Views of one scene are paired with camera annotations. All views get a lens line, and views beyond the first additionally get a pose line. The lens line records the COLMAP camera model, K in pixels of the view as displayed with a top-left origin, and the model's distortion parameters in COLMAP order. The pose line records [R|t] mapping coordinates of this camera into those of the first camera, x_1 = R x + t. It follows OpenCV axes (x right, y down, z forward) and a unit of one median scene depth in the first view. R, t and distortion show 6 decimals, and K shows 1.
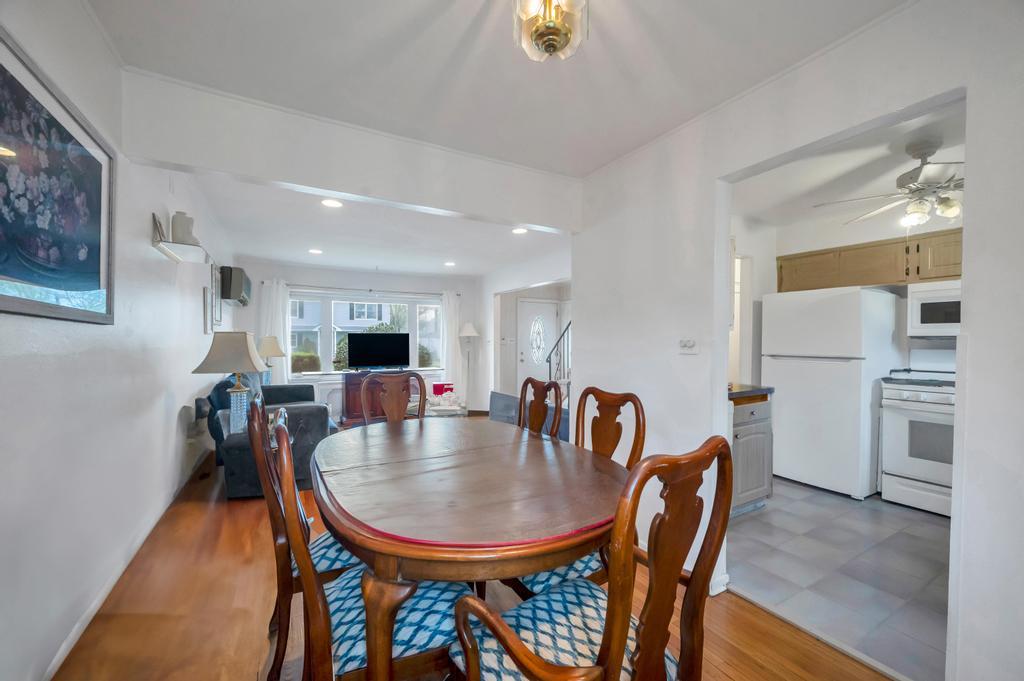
lens RADIAL K [[405.8, 0, 512.0], [0, 405.8, 340.5], [0, 0, 1]] dist [0.000028, -0.000102]
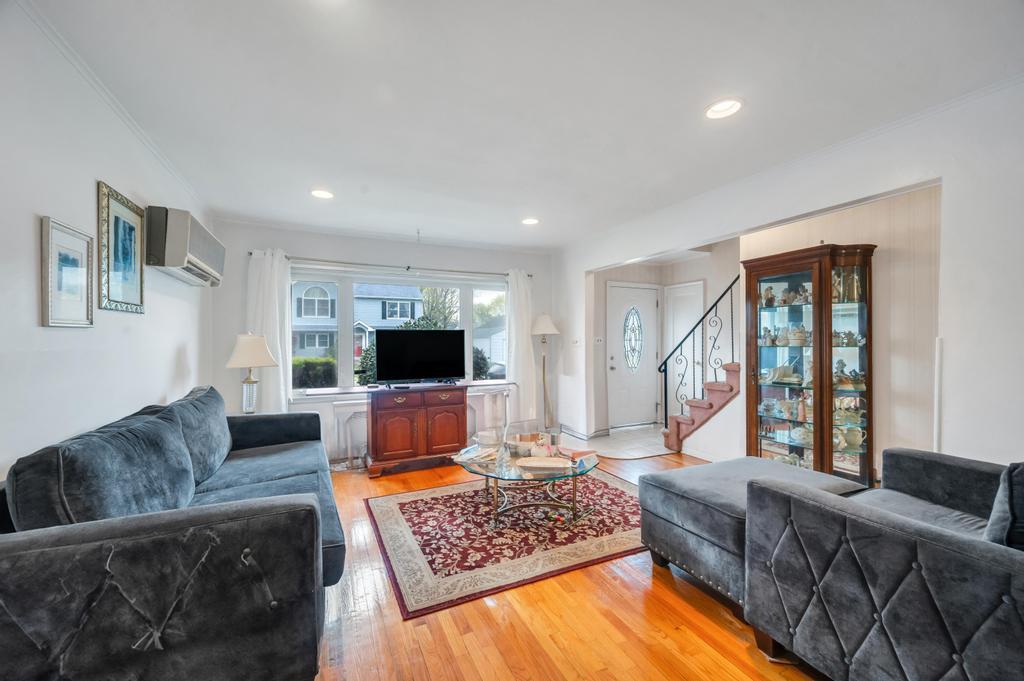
lens RADIAL K [[405.8, 0, 512.0], [0, 405.8, 340.5], [0, 0, 1]] dist [0.000028, -0.000102]
pose [[0.997447, -0.001939, -0.071379, -0.118750], [0.001885, 0.999998, -0.000835, 0.000360], [0.071380, 0.000698, 0.997449, 0.311848]]
